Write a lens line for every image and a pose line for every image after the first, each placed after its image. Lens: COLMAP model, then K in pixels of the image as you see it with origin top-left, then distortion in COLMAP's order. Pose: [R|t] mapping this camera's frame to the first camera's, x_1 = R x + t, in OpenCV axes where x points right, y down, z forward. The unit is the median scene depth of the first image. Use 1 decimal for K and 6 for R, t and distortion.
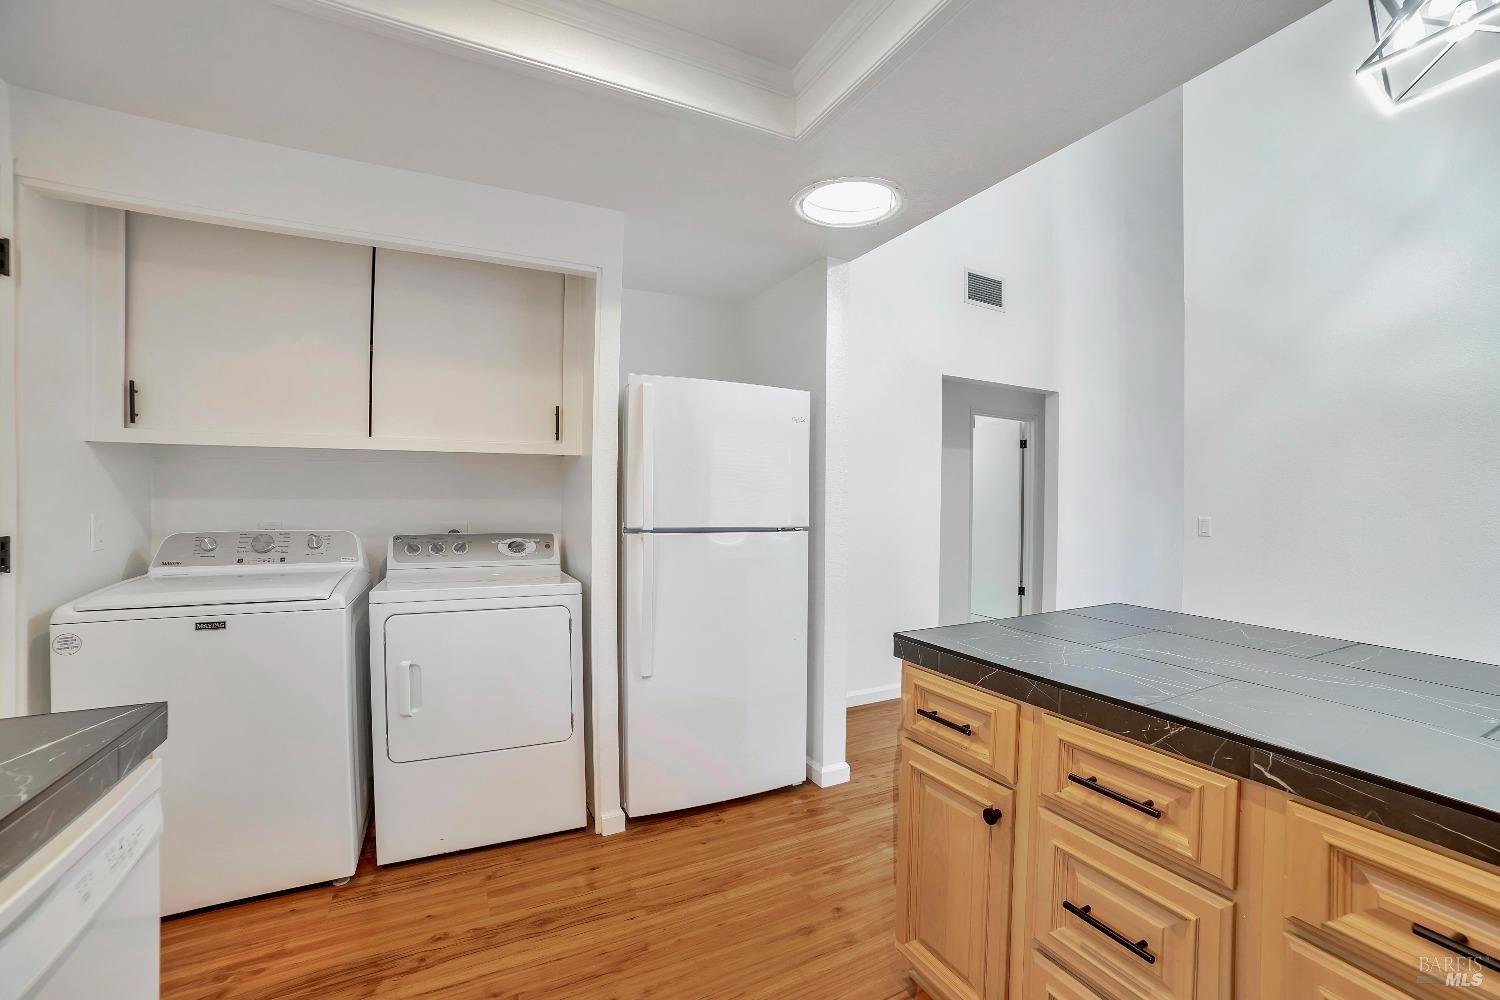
lens RADIAL K [[619.7, 0, 759.2], [0, 619.7, 505.0], [0, 0, 1]] dist [-0.096184, 0.033323]
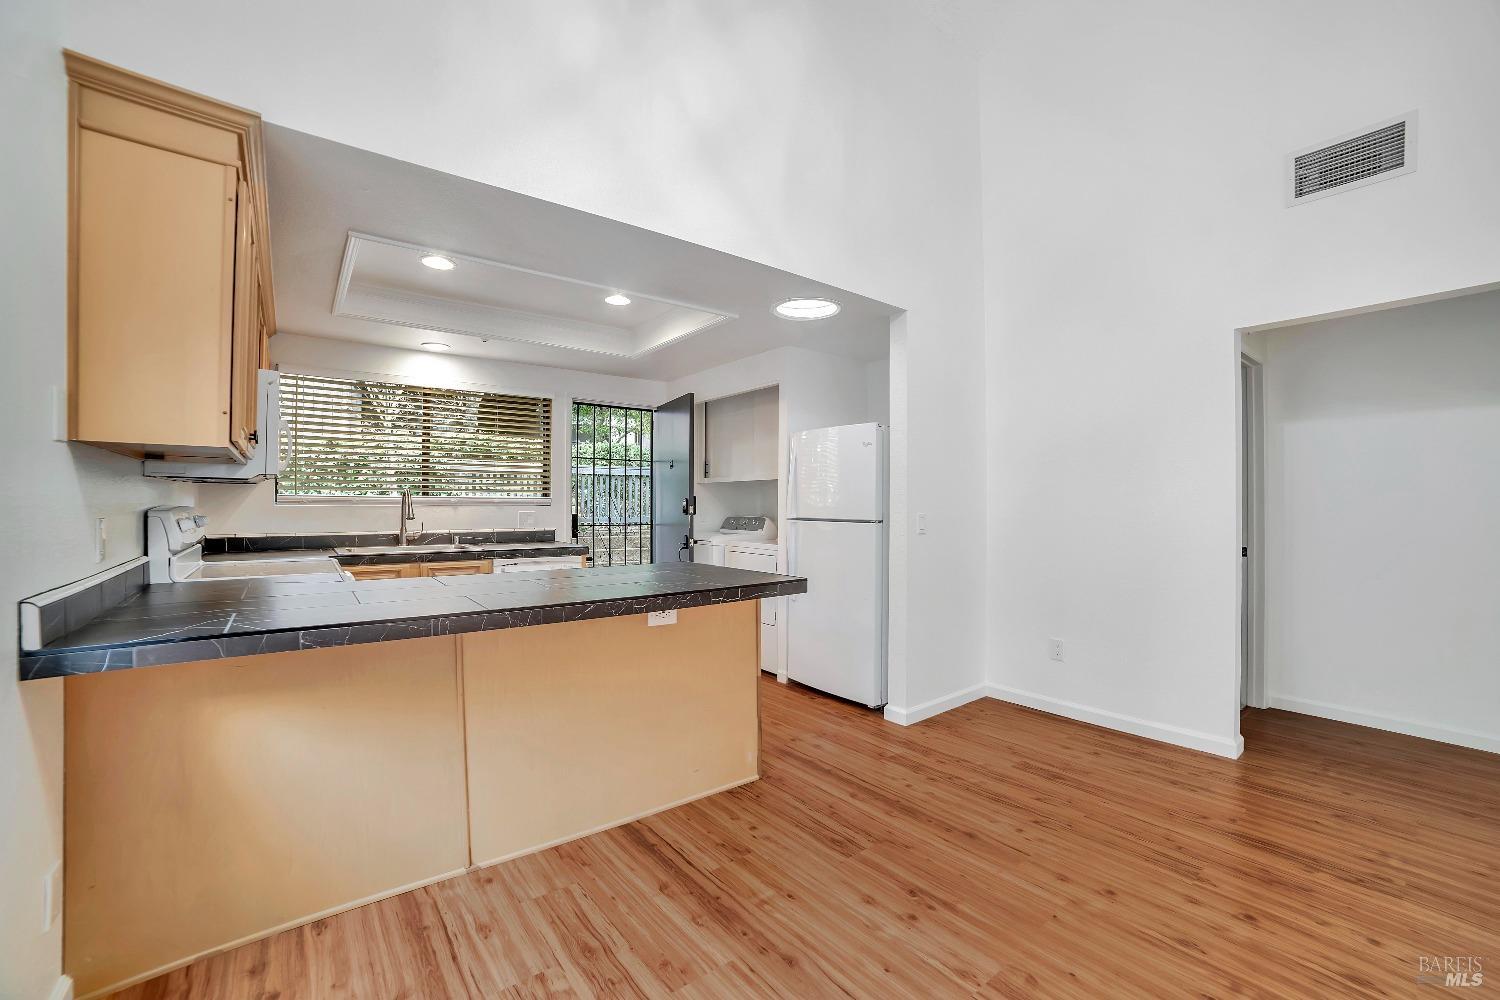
lens RADIAL K [[619.7, 0, 759.2], [0, 619.7, 505.0], [0, 0, 1]] dist [-0.096184, 0.033323]
pose [[0.192869, -0.008370, -0.981189, 1.717503], [-0.010910, 0.999884, -0.010674, 0.024834], [0.981164, 0.012764, 0.192755, 0.601184]]
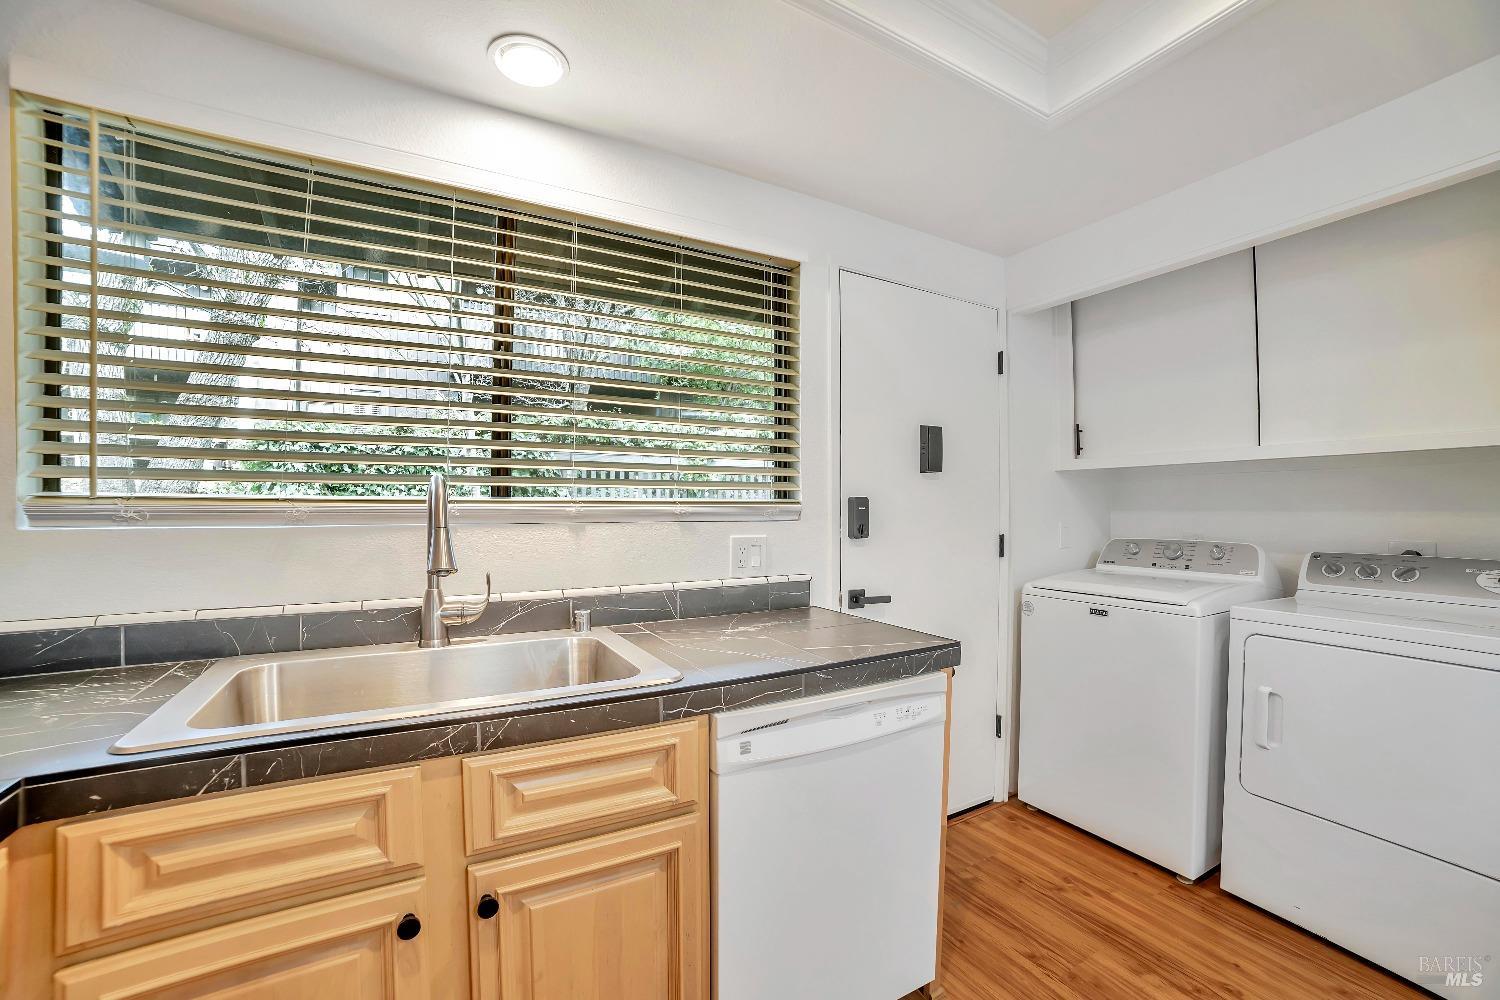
lens RADIAL K [[619.7, 0, 759.2], [0, 619.7, 505.0], [0, 0, 1]] dist [-0.096184, 0.033323]
pose [[0.050248, -0.011020, -0.998676, 0.272655], [-0.011064, 0.999872, -0.011590, -0.000580], [0.998676, 0.011631, 0.050119, 0.174214]]
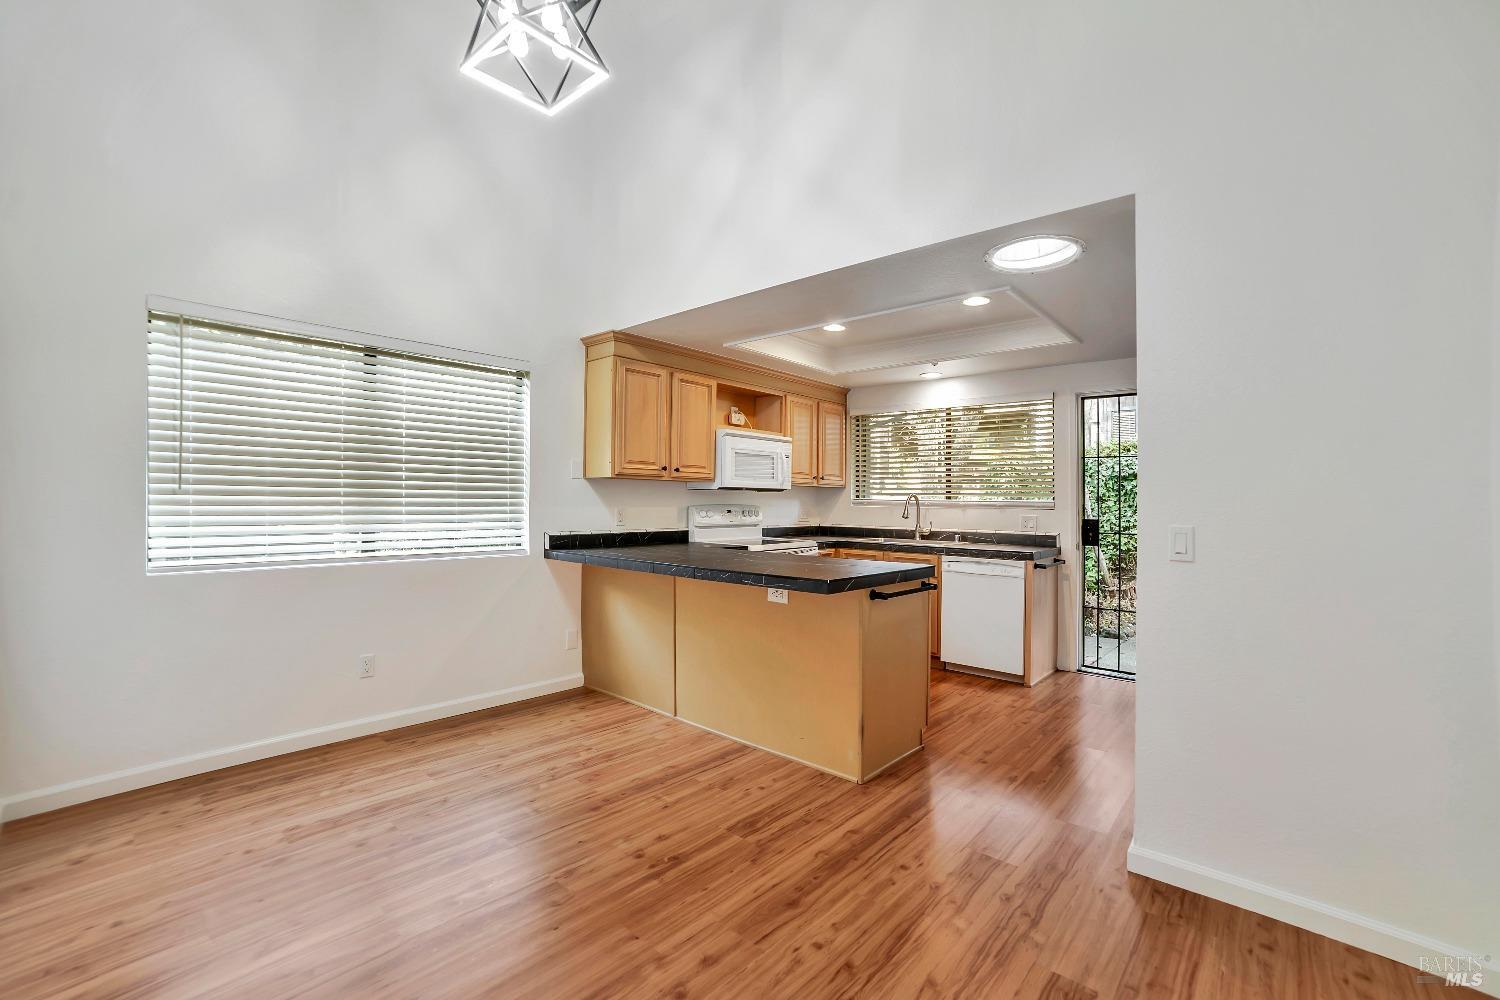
lens RADIAL K [[649.9, 0, 750.0], [0, 649.9, 500.0], [0, 0, 1]] dist [-0.067635, 0.033621]
pose [[-0.933669, -0.024084, -0.357326, 1.152276], [-0.027627, 0.999607, 0.004813, -0.004121], [0.357070, 0.014365, -0.933967, 2.028937]]
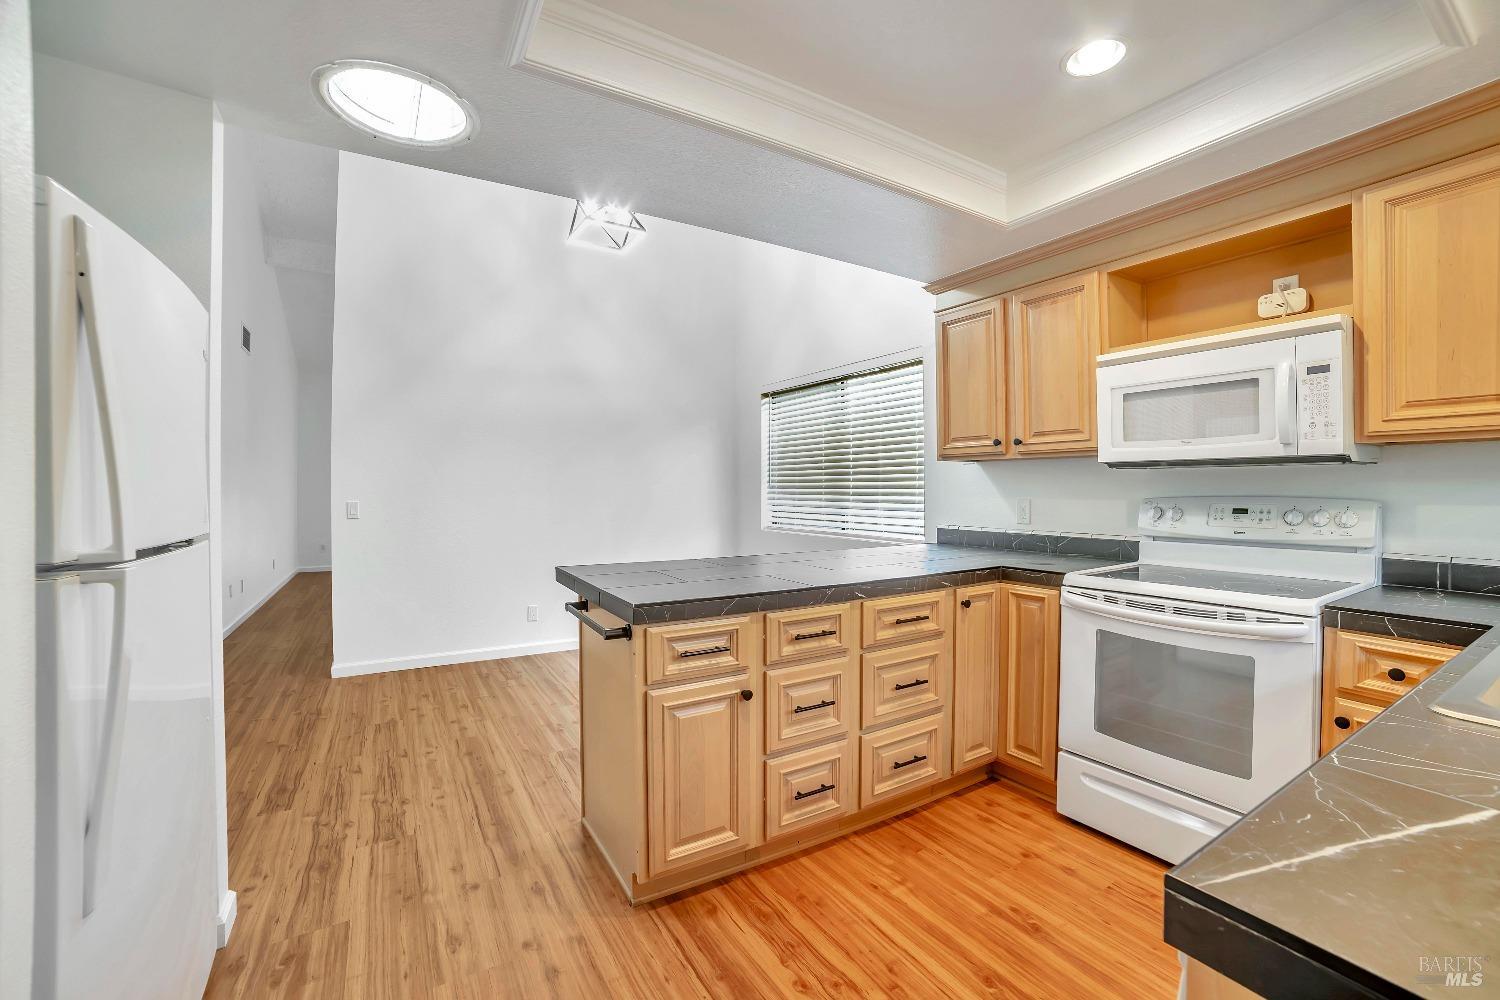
lens RADIAL K [[630.5, 0, 765.9], [0, 630.5, 493.1], [0, 0, 1]] dist [-0.061134, 0.000217]
pose [[-0.069929, -0.020910, 0.997333, -0.677326], [0.014142, 0.999659, 0.021950, -0.013663], [-0.997452, 0.015640, -0.069609, 0.601948]]
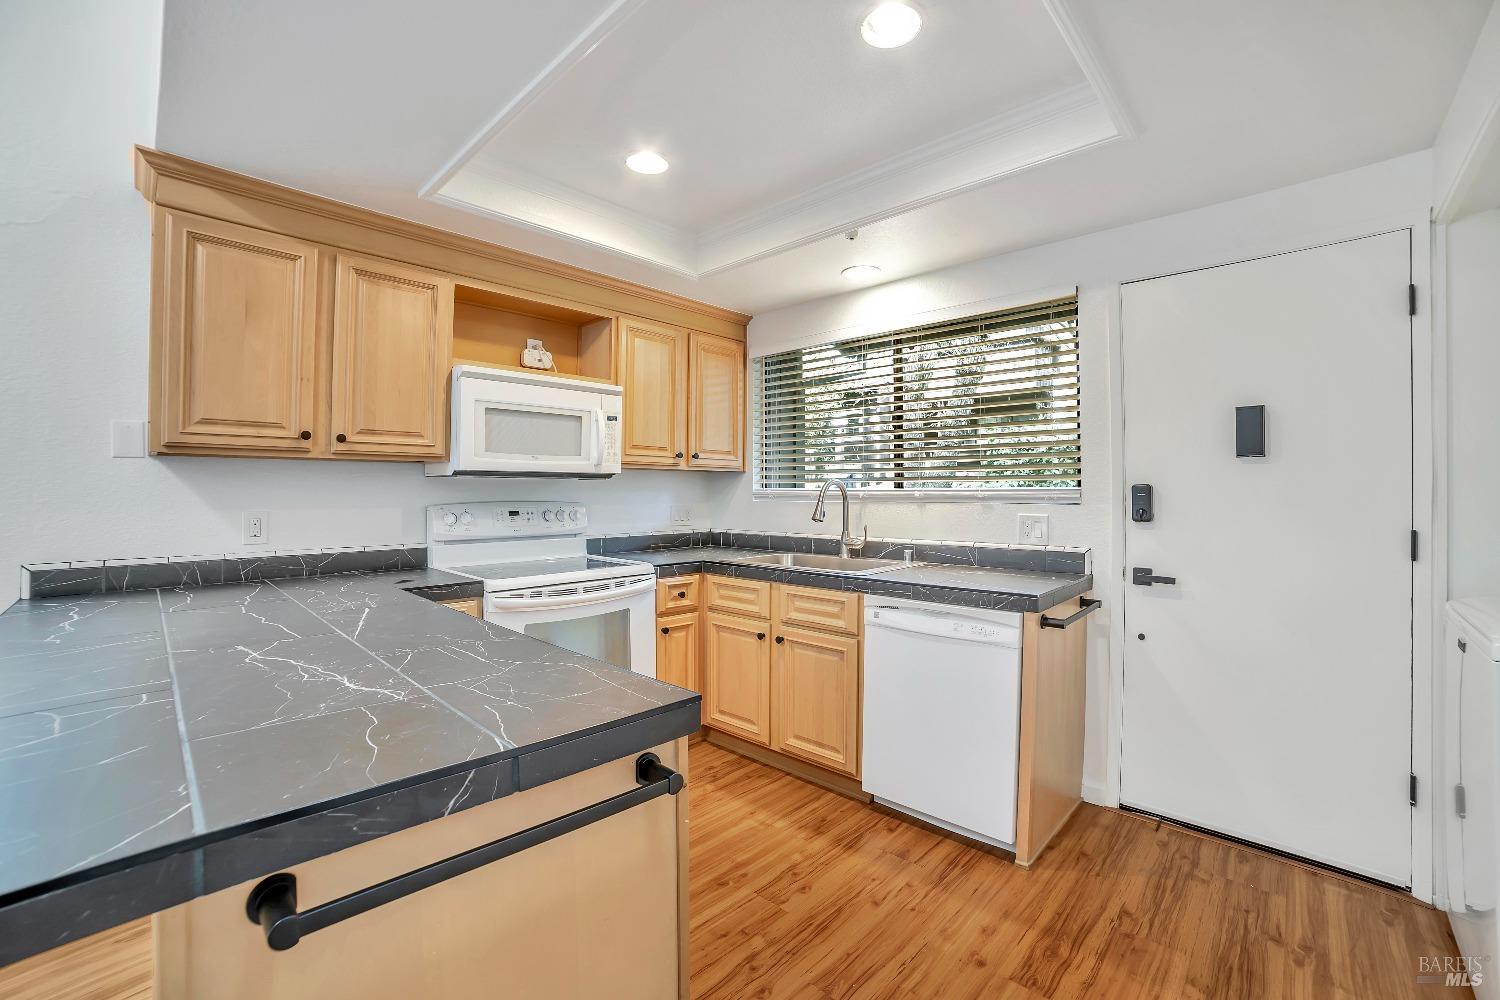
lens RADIAL K [[643.8, 0, 752.5], [0, 643.8, 493.5], [0, 0, 1]] dist [-0.095649, 0.032551]
pose [[-0.944645, -0.010500, -0.327926, 0.300792], [-0.014057, 0.999865, 0.008477, -0.010325], [0.327793, 0.012617, -0.944665, 1.205851]]
